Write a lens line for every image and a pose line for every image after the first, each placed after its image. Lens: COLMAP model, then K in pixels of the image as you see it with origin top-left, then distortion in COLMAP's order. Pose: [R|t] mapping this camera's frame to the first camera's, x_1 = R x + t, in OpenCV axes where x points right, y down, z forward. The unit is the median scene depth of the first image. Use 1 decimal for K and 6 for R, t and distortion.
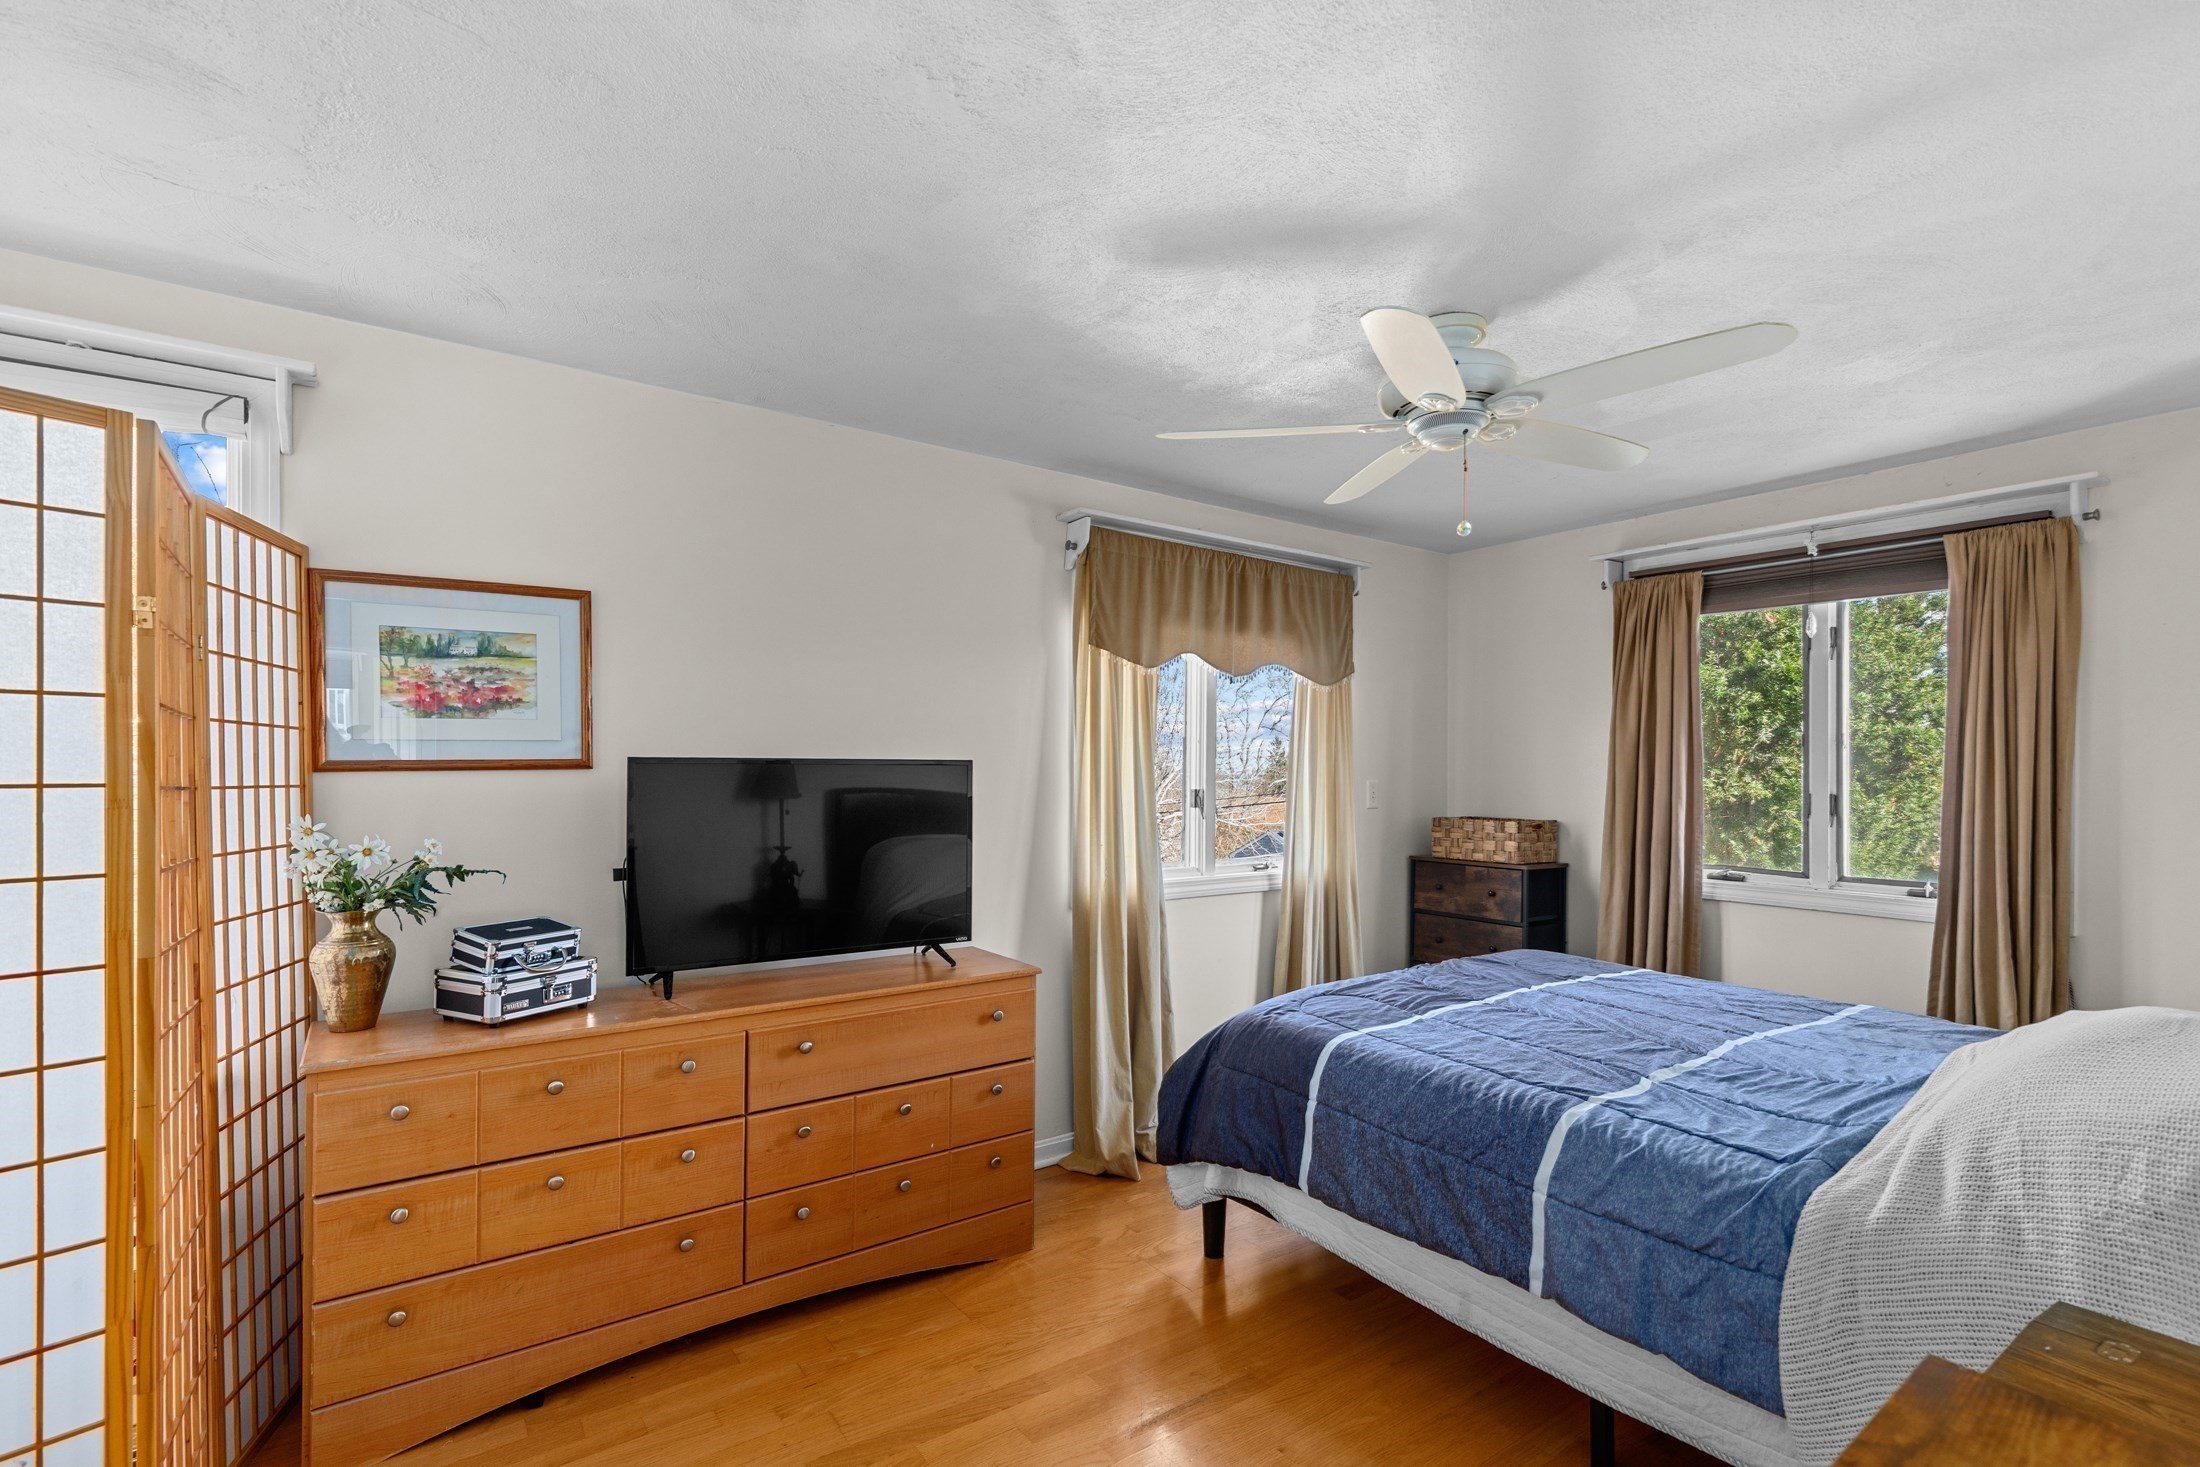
lens RADIAL K [[992.8, 0, 1129.4], [0, 992.8, 785.2], [0, 0, 1]] dist [0.010553, -0.002706]
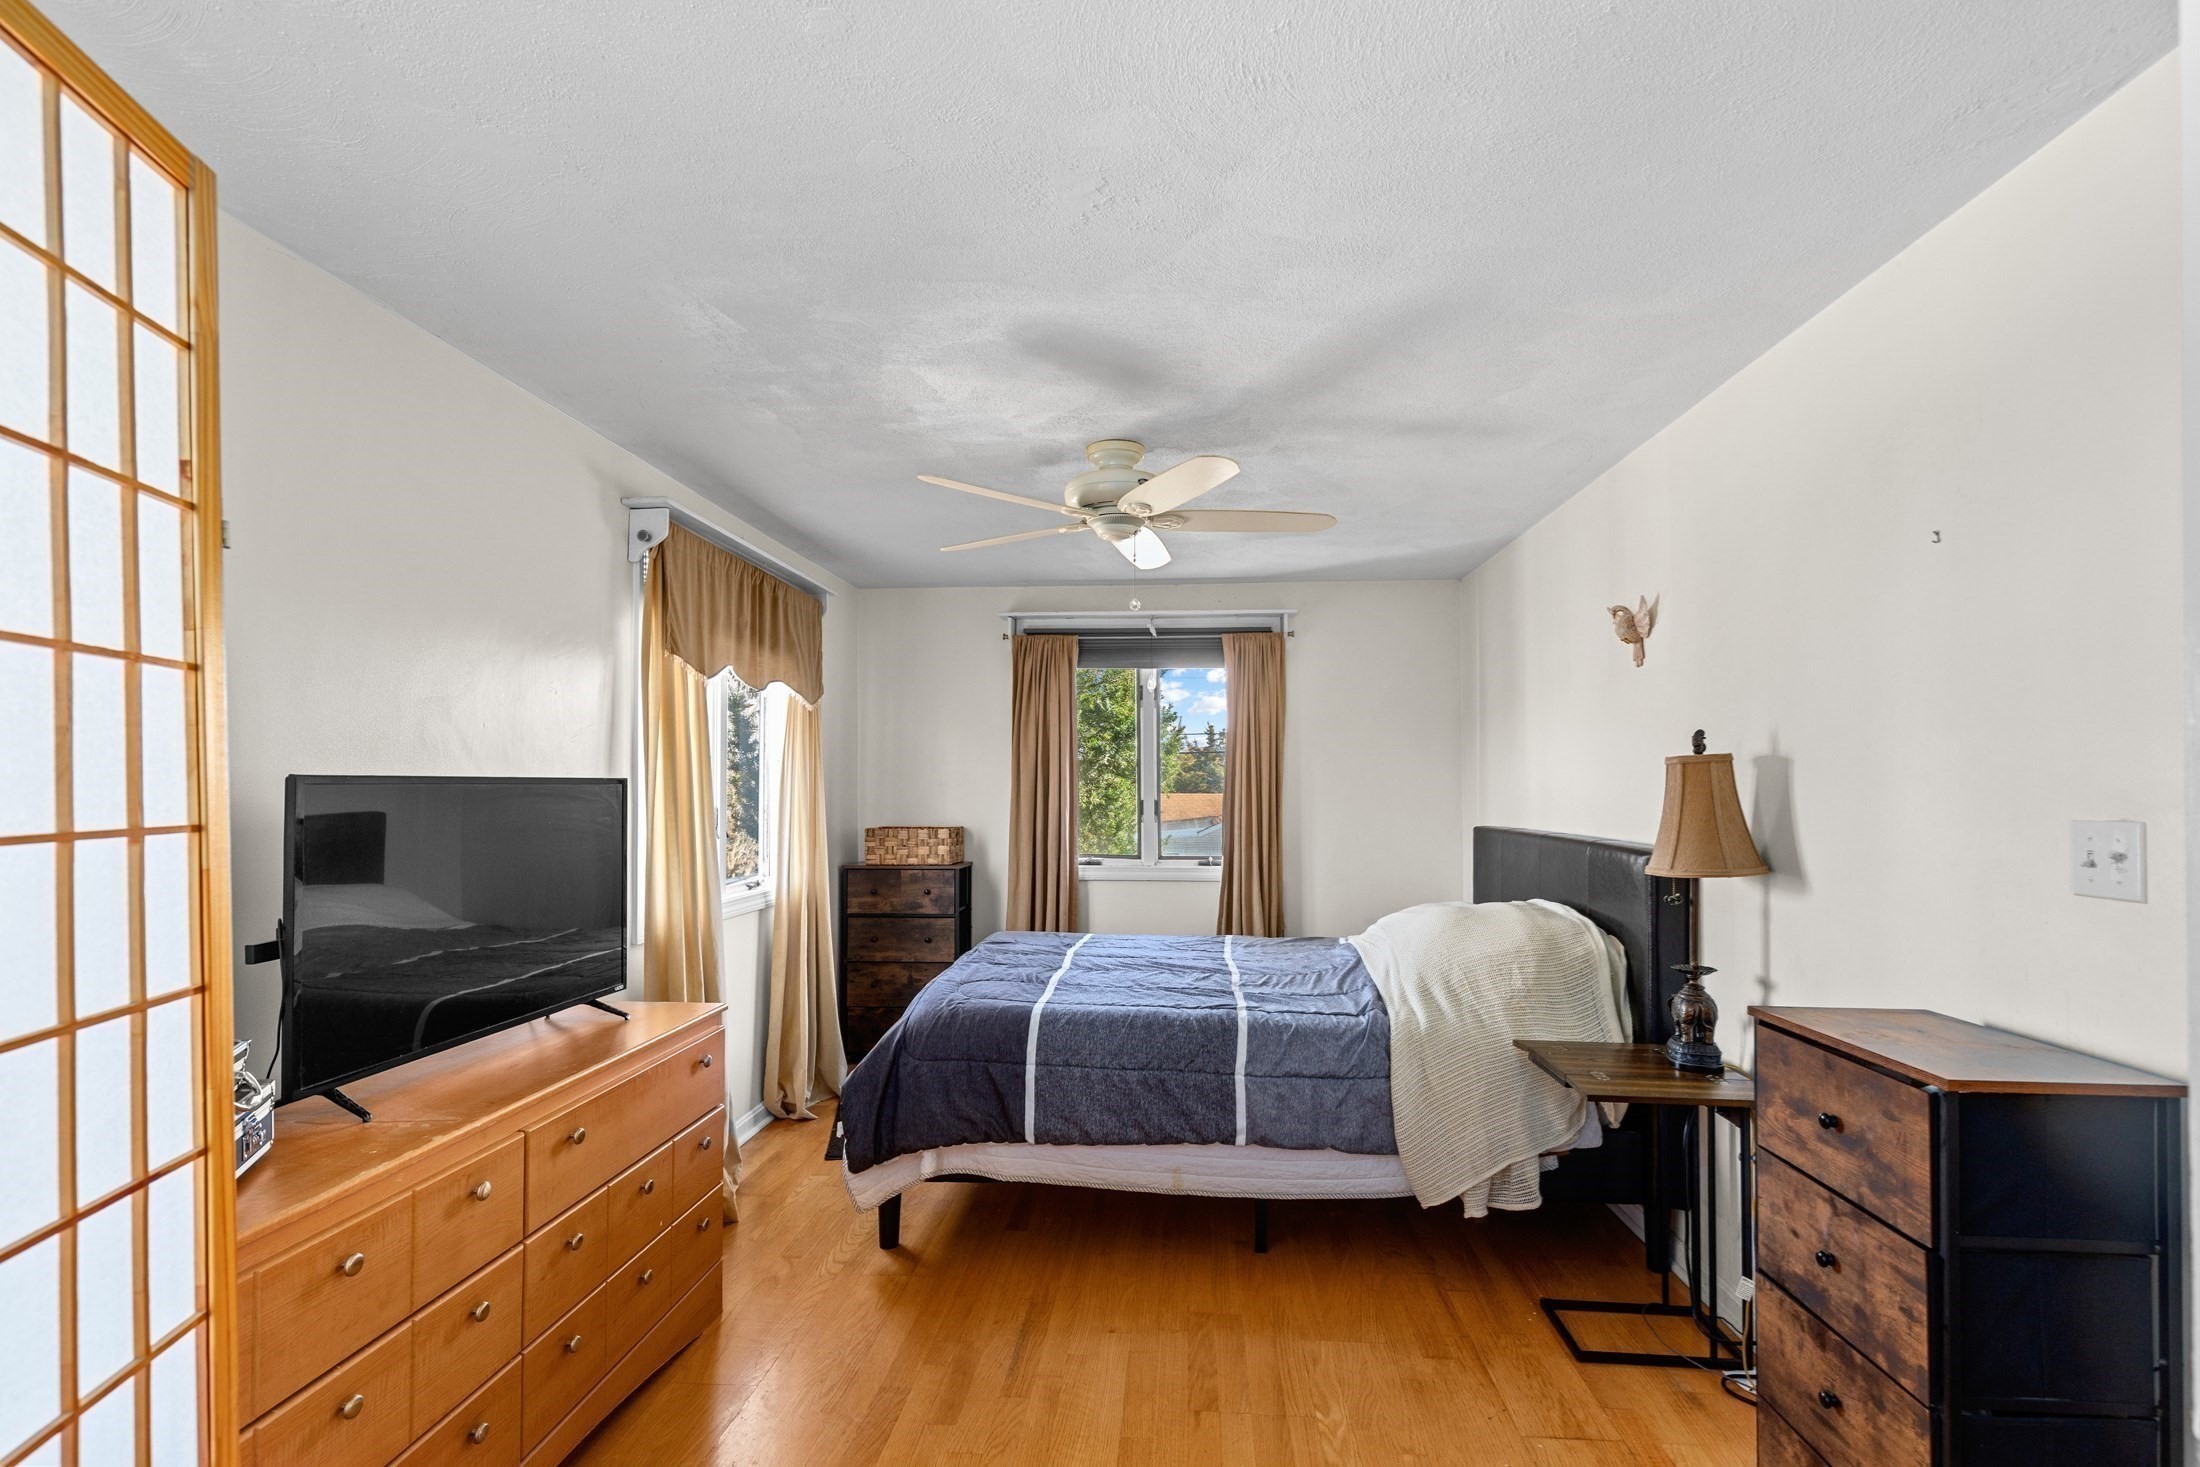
lens RADIAL K [[992.8, 0, 1101.6], [0, 992.8, 789.0], [0, 0, 1]] dist [0.010553, -0.002706]
pose [[0.662382, -0.009408, 0.749107, -0.457538], [0.017492, 0.999843, -0.002910, -0.004468], [-0.748962, 0.015031, 0.662443, 0.104202]]
